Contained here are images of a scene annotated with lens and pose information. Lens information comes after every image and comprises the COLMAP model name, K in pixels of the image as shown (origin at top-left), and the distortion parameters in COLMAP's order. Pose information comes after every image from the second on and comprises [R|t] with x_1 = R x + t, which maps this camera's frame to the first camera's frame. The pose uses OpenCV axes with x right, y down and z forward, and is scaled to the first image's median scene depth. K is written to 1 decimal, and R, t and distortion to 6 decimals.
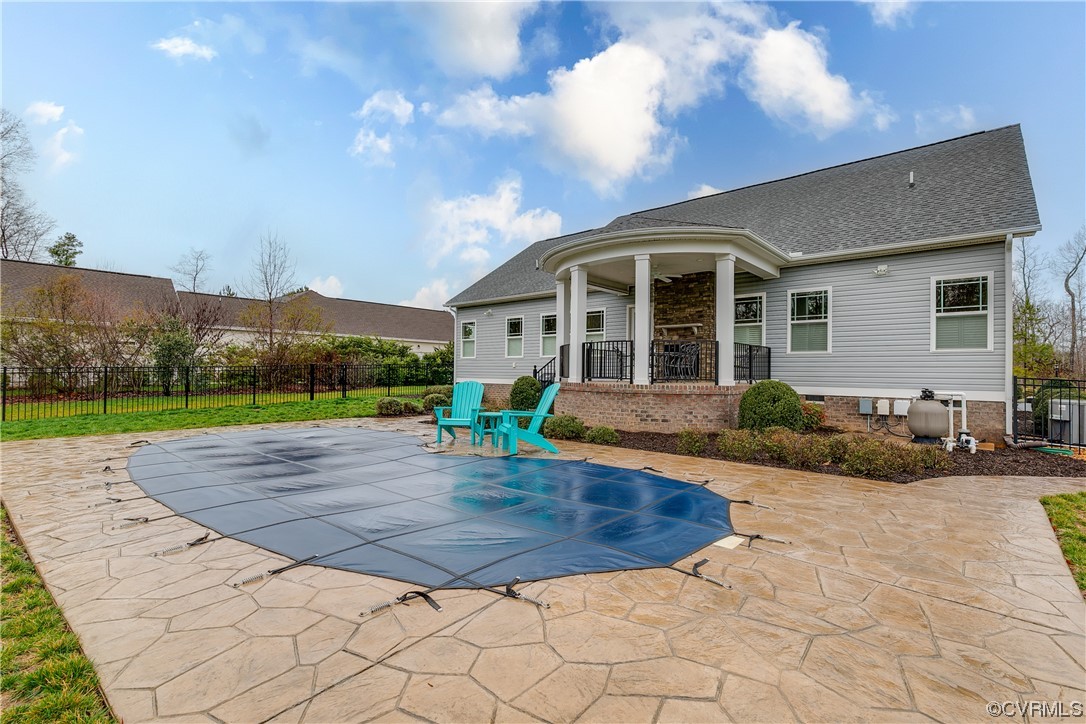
lens RADIAL K [[491.1, 0, 540.9], [0, 491.1, 364.0], [0, 0, 1]] dist [0.007618, -0.001600]
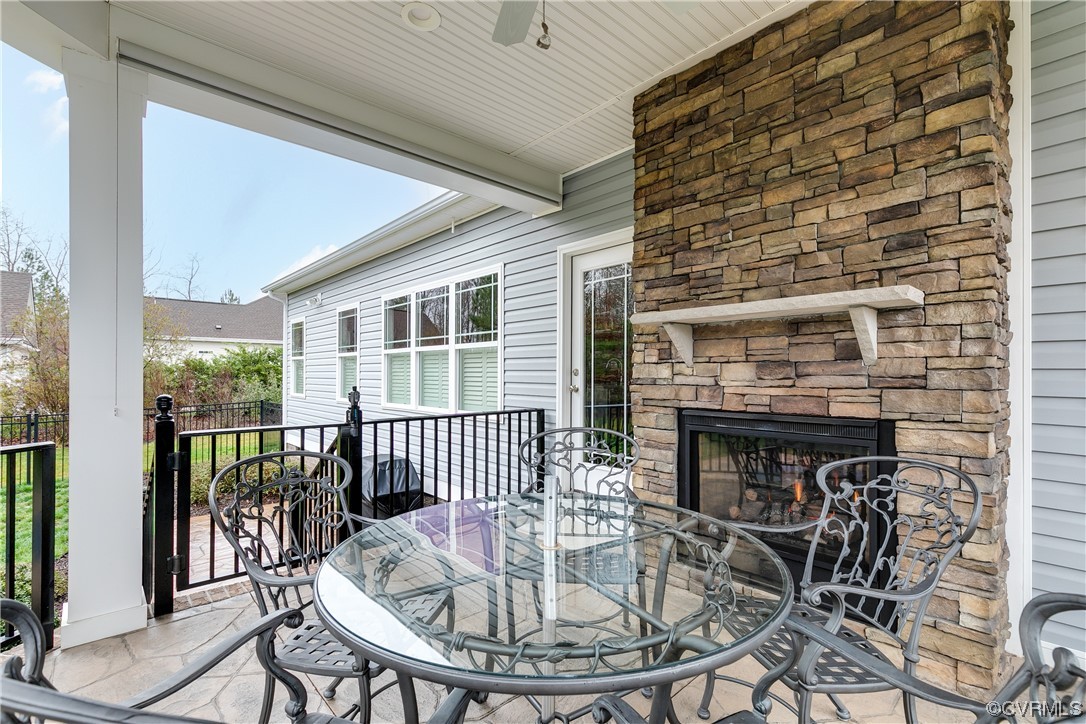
lens RADIAL K [[491.1, 0, 541.6], [0, 491.1, 368.2], [0, 0, 1]] dist [0.007618, -0.001600]
pose [[0.992970, -0.004289, -0.118285, 0.254068], [0.004219, 0.999991, -0.000843, -0.064271], [0.118288, 0.000338, 0.992979, 0.921053]]
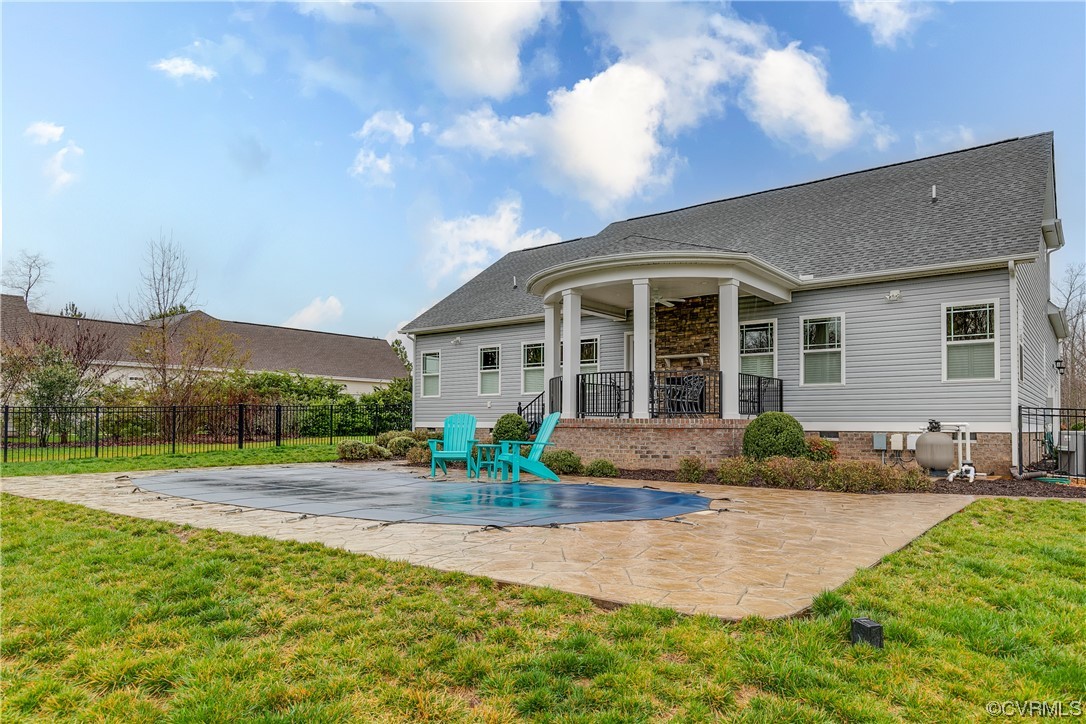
lens RADIAL K [[688.9, 0, 550.1], [0, 688.9, 415.9], [0, 0, 1]] dist [0.002551, 0.002553]
pose [[0.997678, -0.008029, 0.067625, -0.046947], [0.007733, 0.999959, 0.004631, 0.025148], [-0.067660, -0.004097, 0.997700, -0.244795]]
